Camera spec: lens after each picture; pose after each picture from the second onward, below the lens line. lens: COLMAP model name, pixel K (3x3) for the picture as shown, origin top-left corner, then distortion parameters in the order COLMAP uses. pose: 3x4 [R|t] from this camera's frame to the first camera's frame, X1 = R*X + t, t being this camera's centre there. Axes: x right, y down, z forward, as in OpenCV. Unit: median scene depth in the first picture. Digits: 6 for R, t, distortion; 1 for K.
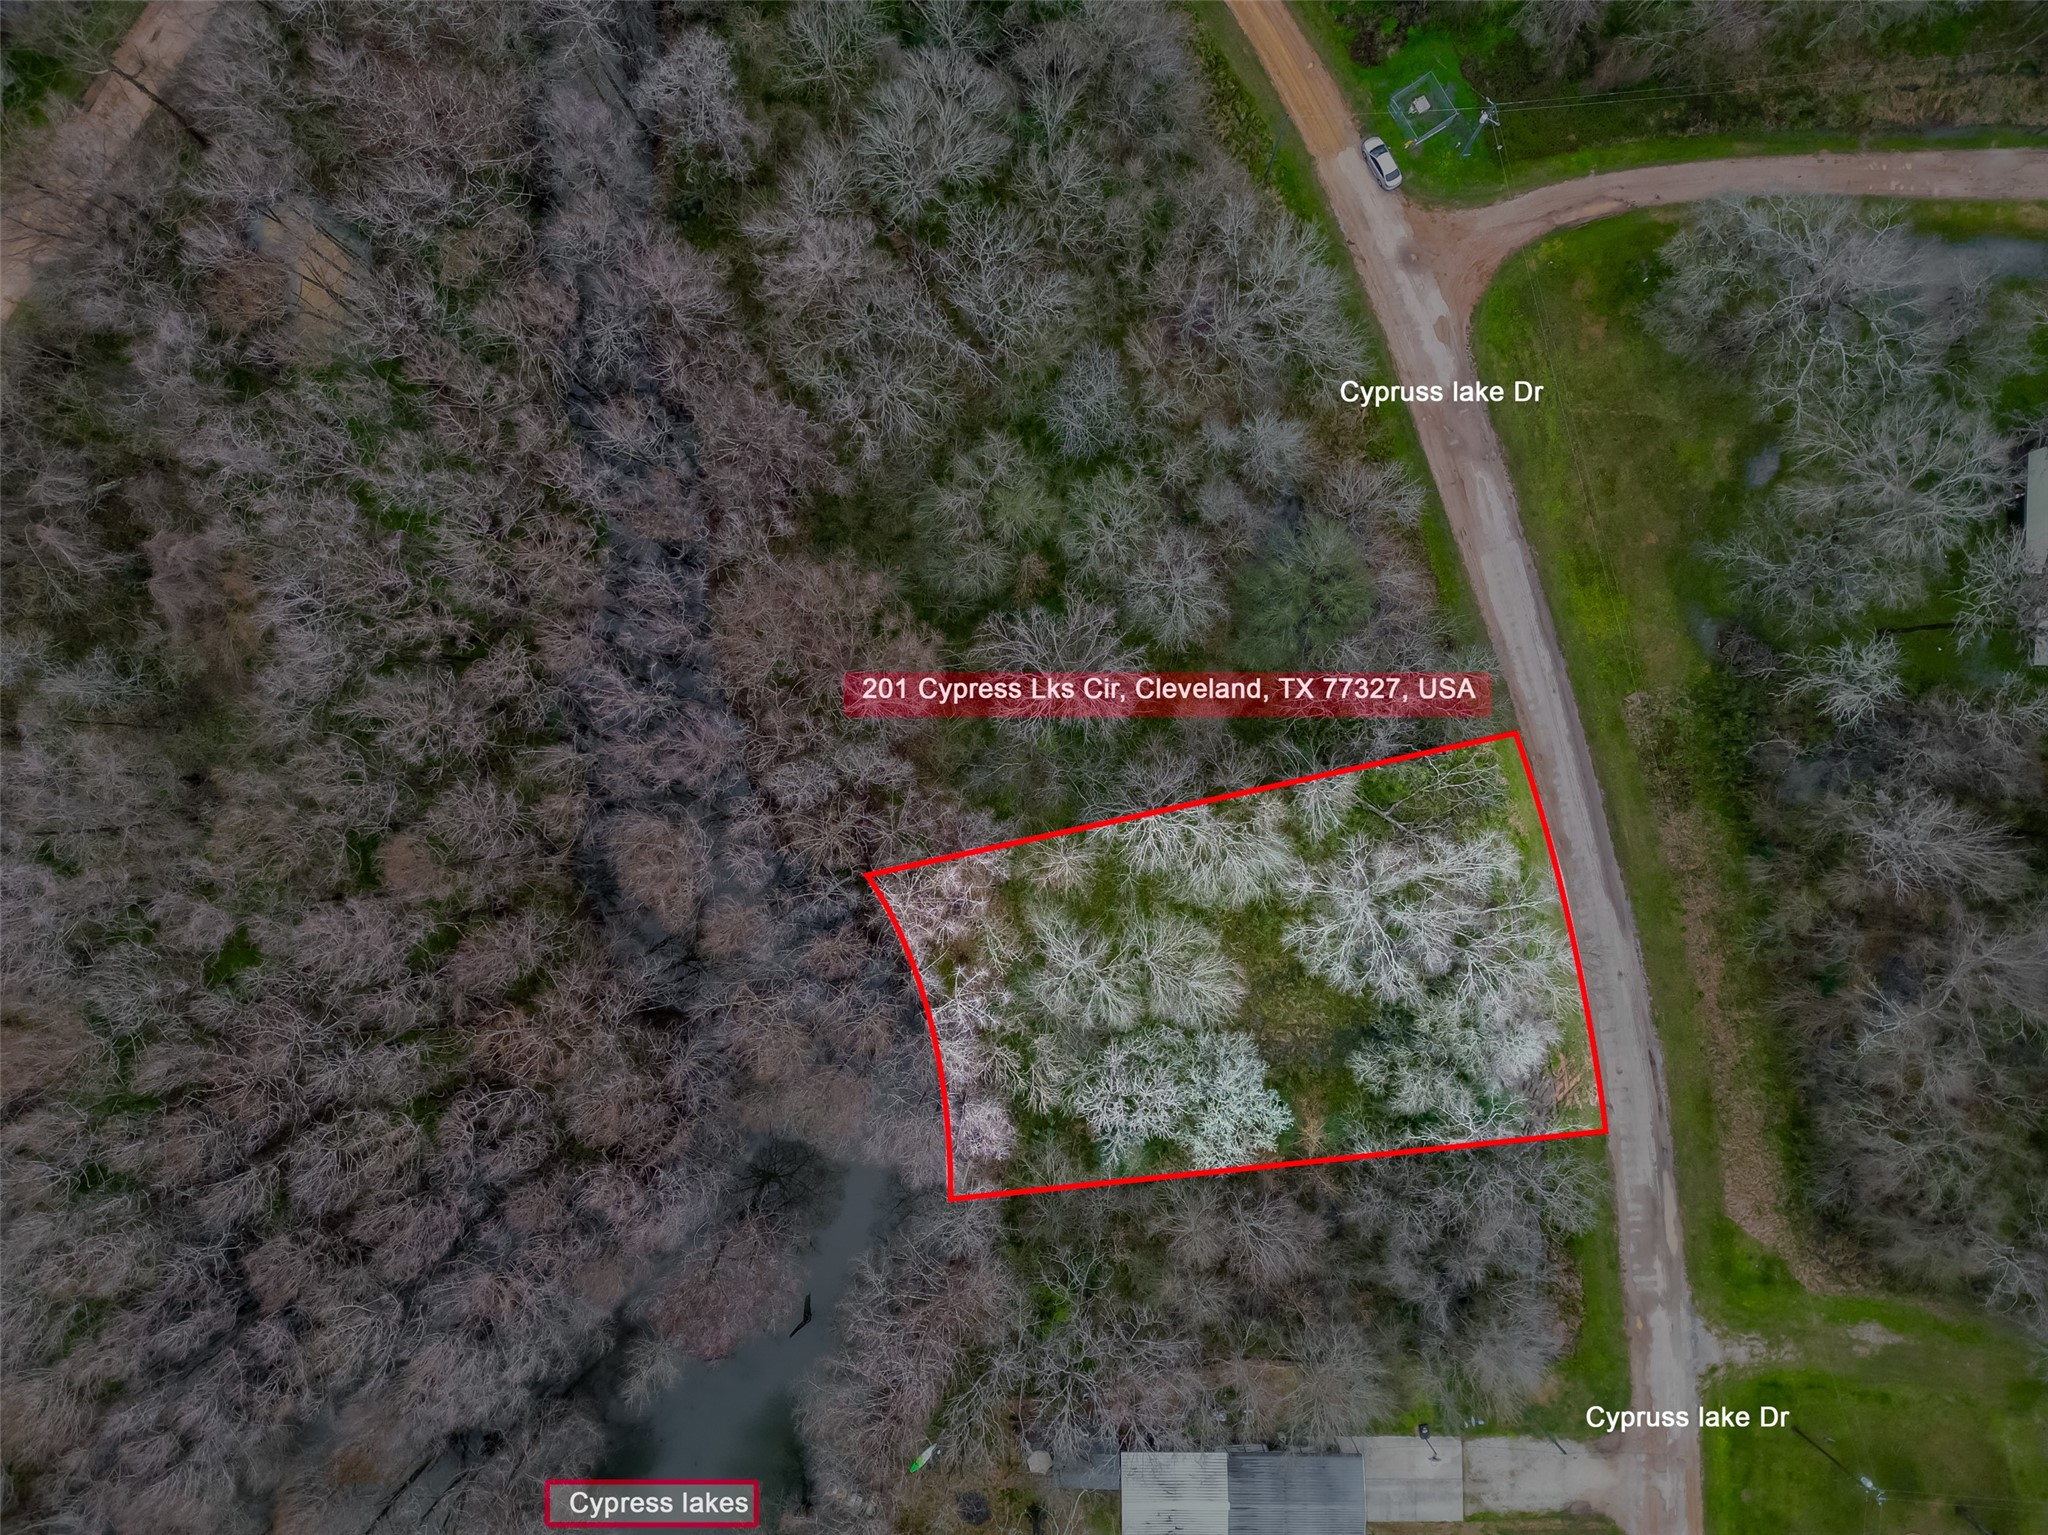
lens RADIAL K [[1422.8, 0, 1031.6], [0, 1422.8, 772.7], [0, 0, 1]] dist [0.074814, -0.058514]
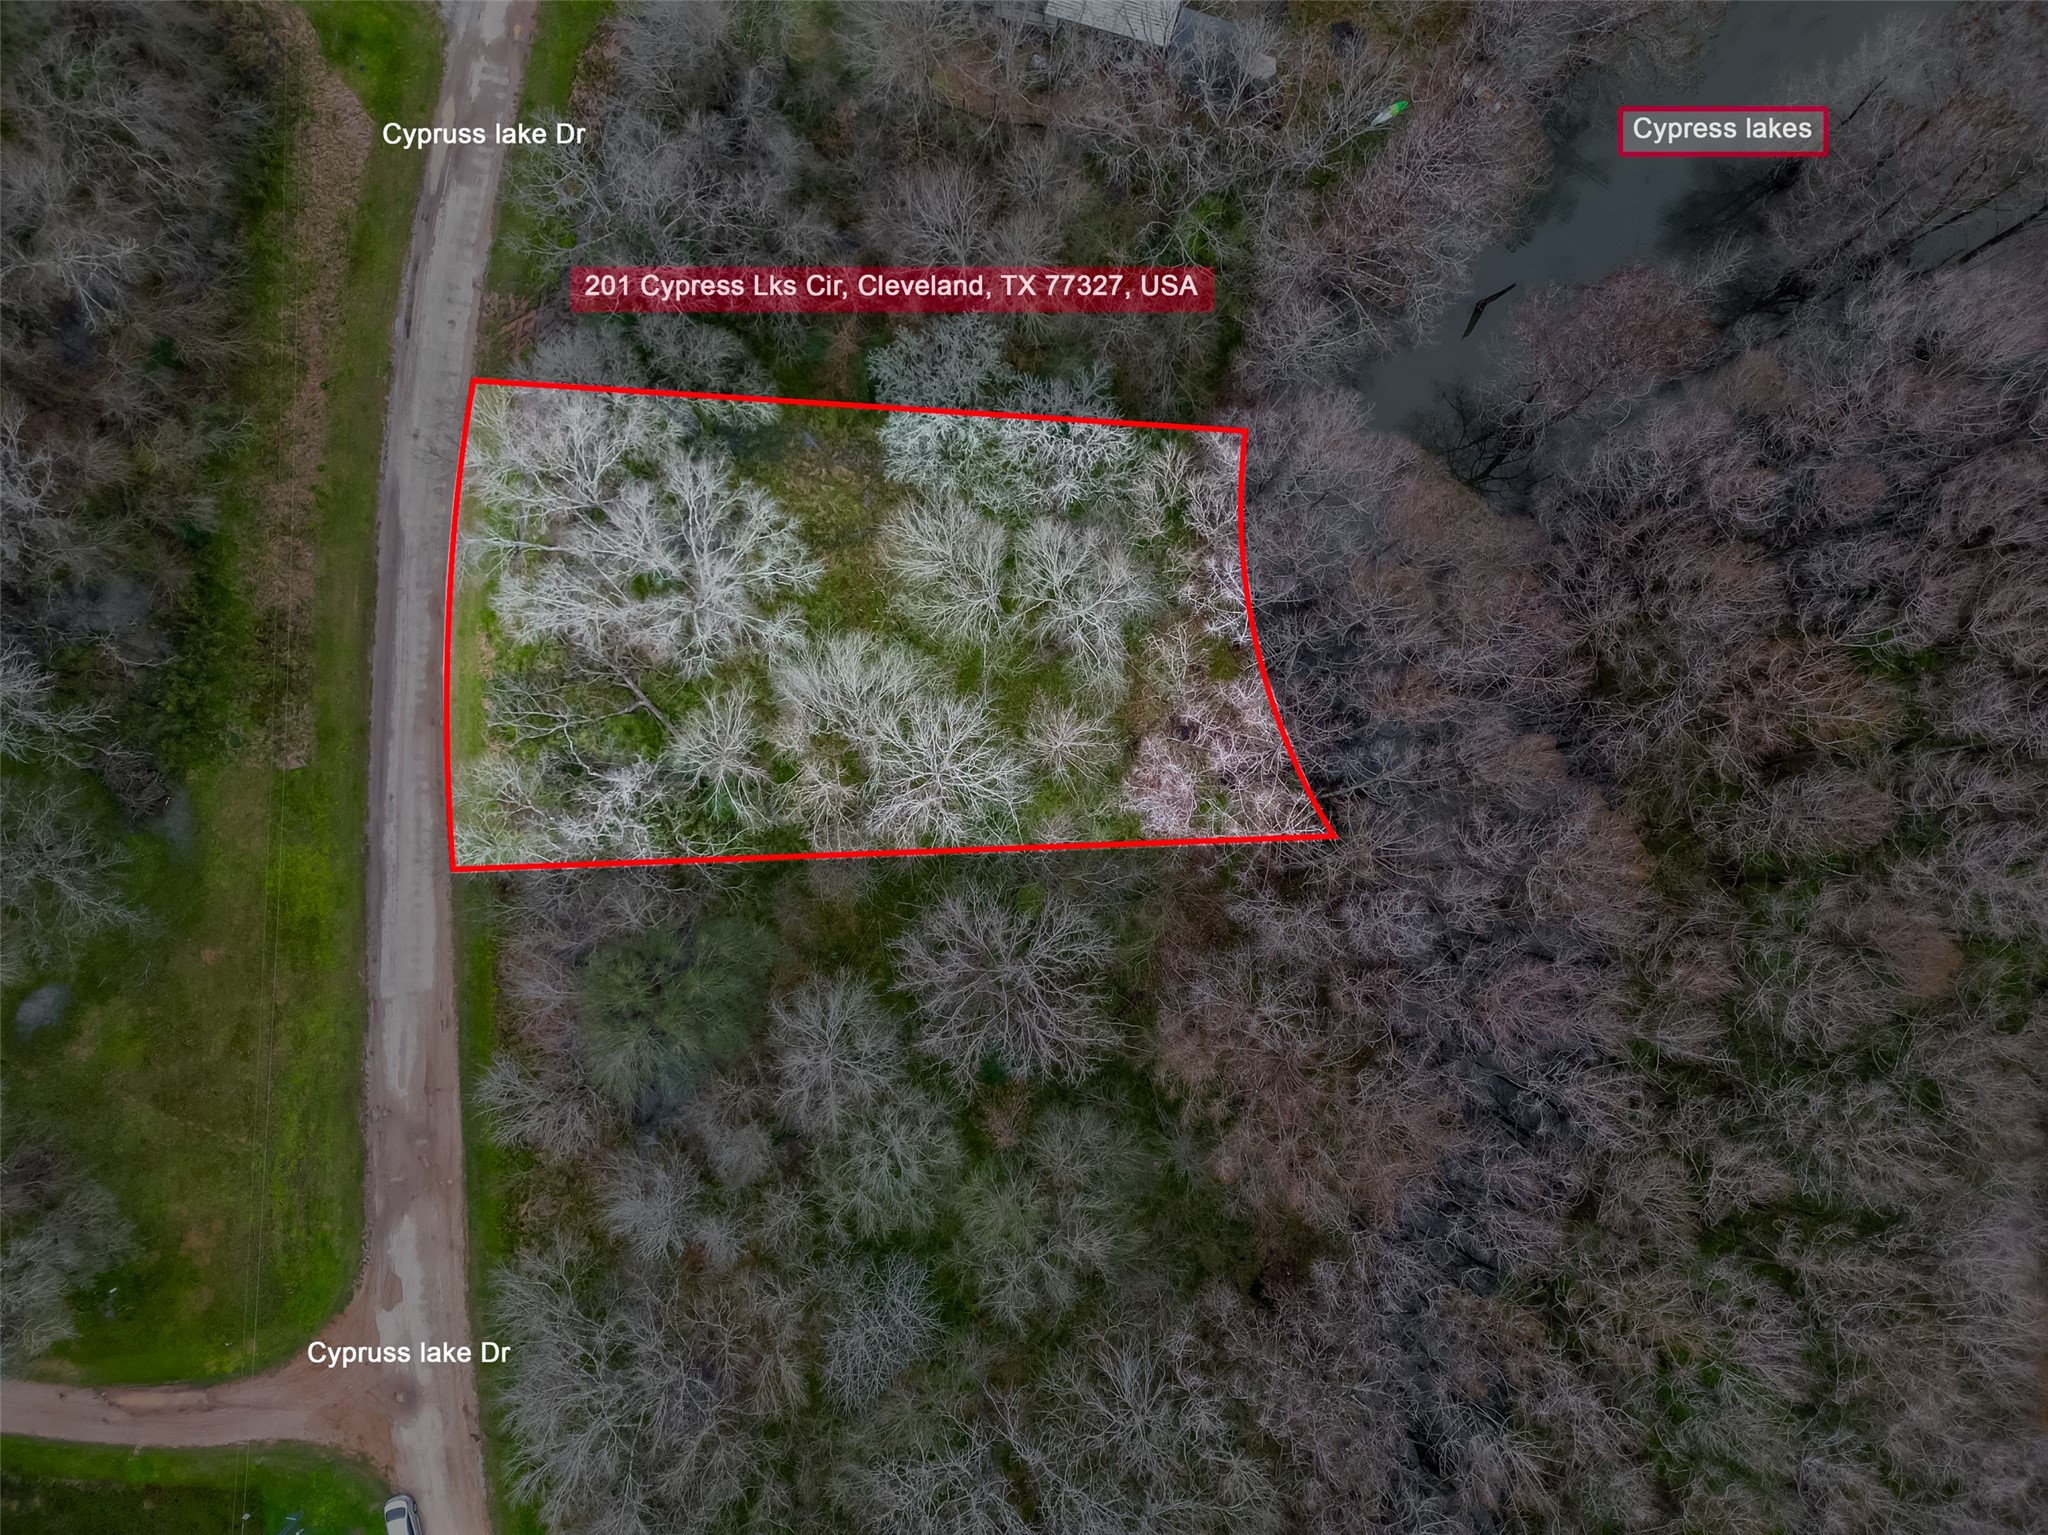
lens RADIAL K [[1422.8, 0, 1023.3], [0, 1422.8, 748.6], [0, 0, 1]] dist [0.074814, -0.058514]
pose [[-0.965919, -0.258113, -0.019437, 0.058924], [0.255363, -0.962514, 0.091410, -0.016865], [-0.042302, 0.083331, 0.995624, 0.225534]]
